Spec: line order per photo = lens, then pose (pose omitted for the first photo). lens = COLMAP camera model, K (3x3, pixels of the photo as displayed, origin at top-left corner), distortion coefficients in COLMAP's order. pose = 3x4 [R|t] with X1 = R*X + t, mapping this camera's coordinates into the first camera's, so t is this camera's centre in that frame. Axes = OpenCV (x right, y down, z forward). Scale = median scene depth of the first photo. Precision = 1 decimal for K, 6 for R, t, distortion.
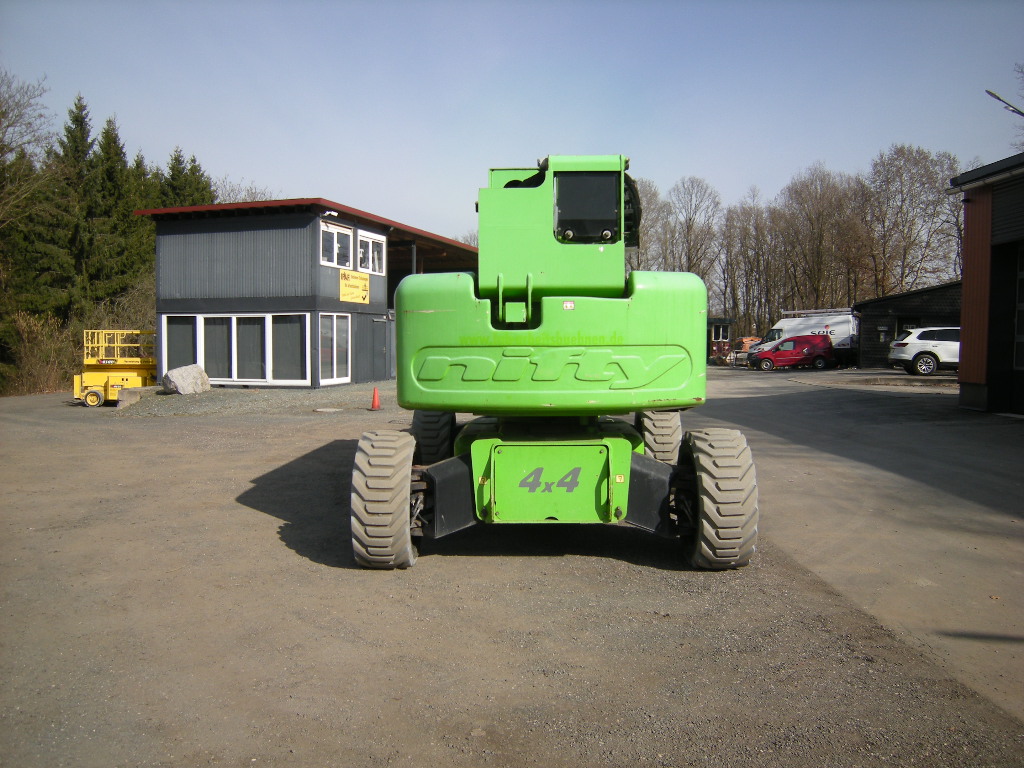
lens RADIAL K [[850.4, 0, 512.0], [0, 850.4, 384.0], [0, 0, 1]] dist [-0.133896, 0.084394]
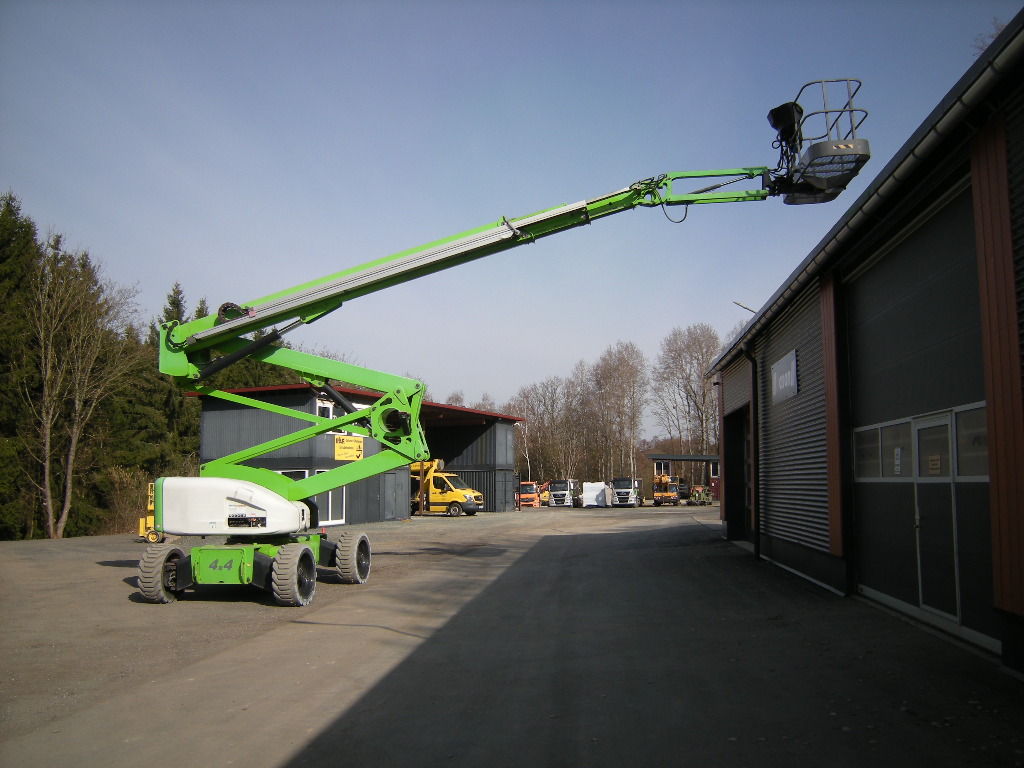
lens RADIAL K [[850.4, 0, 512.0], [0, 850.4, 384.0], [0, 0, 1]] dist [-0.133896, 0.084394]
pose [[0.991778, -0.032344, -0.123812, 0.210725], [0.011696, 0.986393, -0.163989, 0.001576], [0.127431, 0.161192, 0.978662, -0.224471]]
